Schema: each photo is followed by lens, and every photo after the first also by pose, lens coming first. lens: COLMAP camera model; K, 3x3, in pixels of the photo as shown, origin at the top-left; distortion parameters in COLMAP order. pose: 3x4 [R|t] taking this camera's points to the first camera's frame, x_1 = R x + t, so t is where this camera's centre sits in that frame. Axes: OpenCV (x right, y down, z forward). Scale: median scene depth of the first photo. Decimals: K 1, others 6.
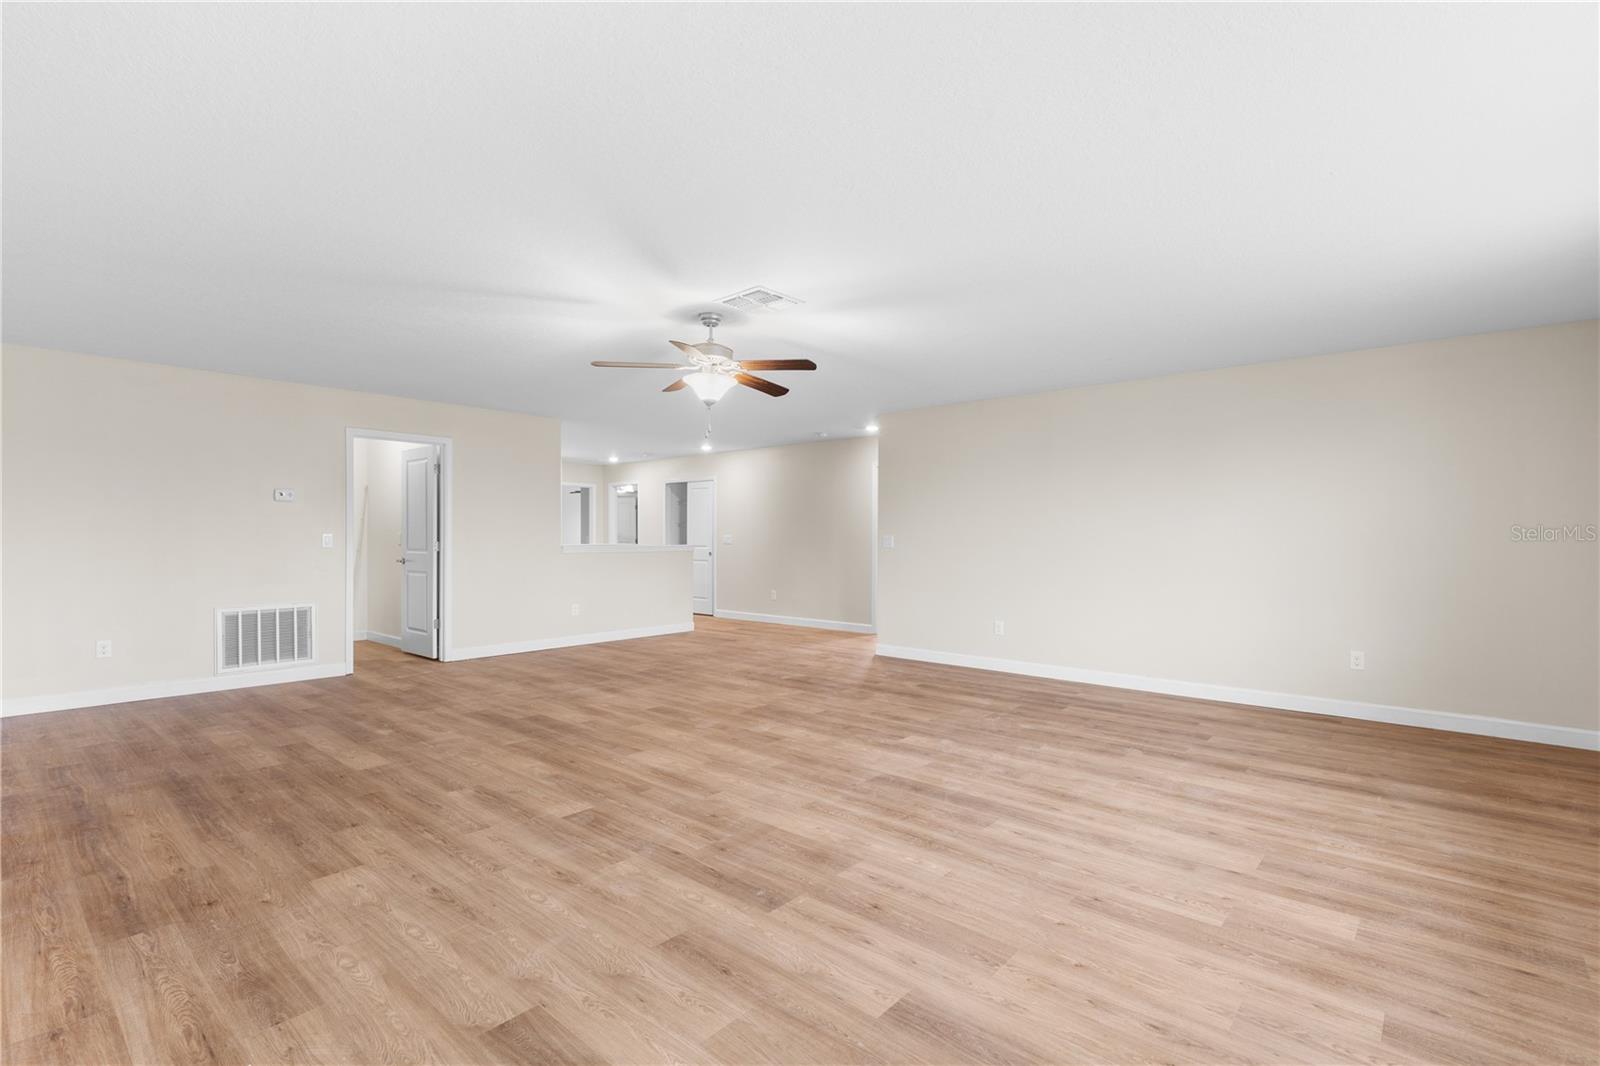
lens RADIAL K [[726.7, 0, 805.5], [0, 726.7, 540.0], [0, 0, 1]] dist [0.005008, -0.001353]
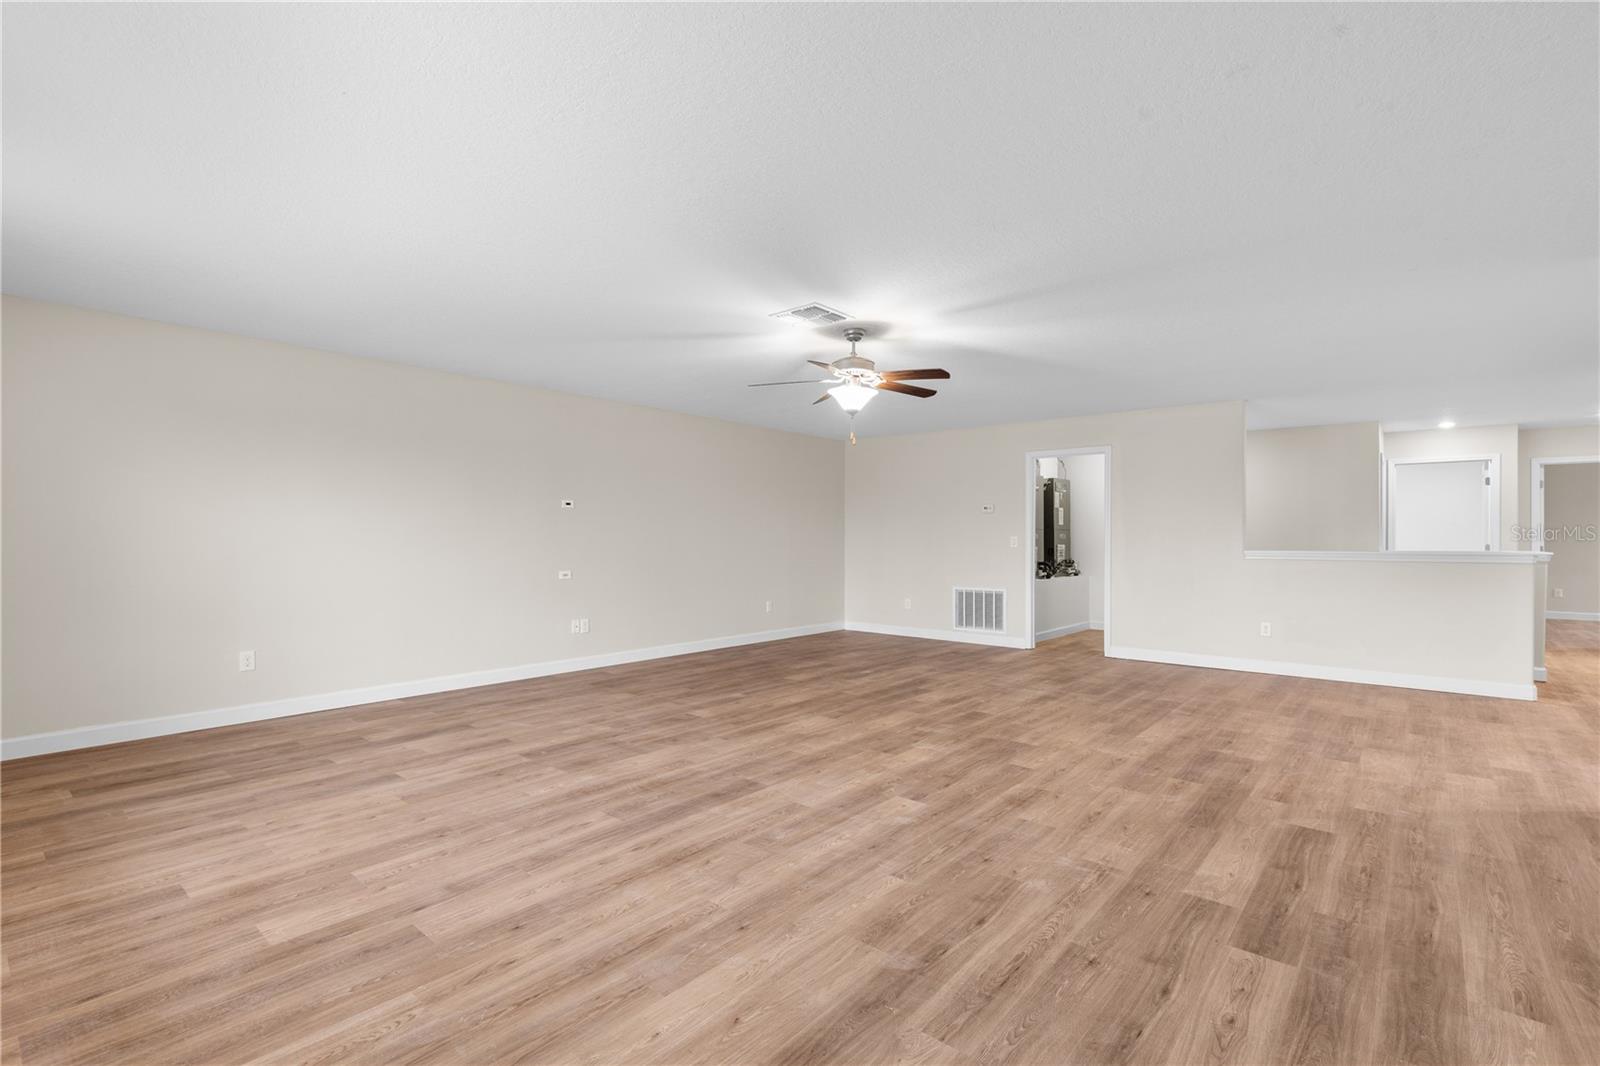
lens RADIAL K [[719.6, 0, 809.7], [0, 719.6, 520.0], [0, 0, 1]] dist [0.001962, 0.000404]
pose [[0.036489, -0.026879, -0.998972, 1.208509], [-0.007805, 0.999600, -0.027181, -0.001436], [0.999304, 0.008789, 0.036265, 1.159429]]
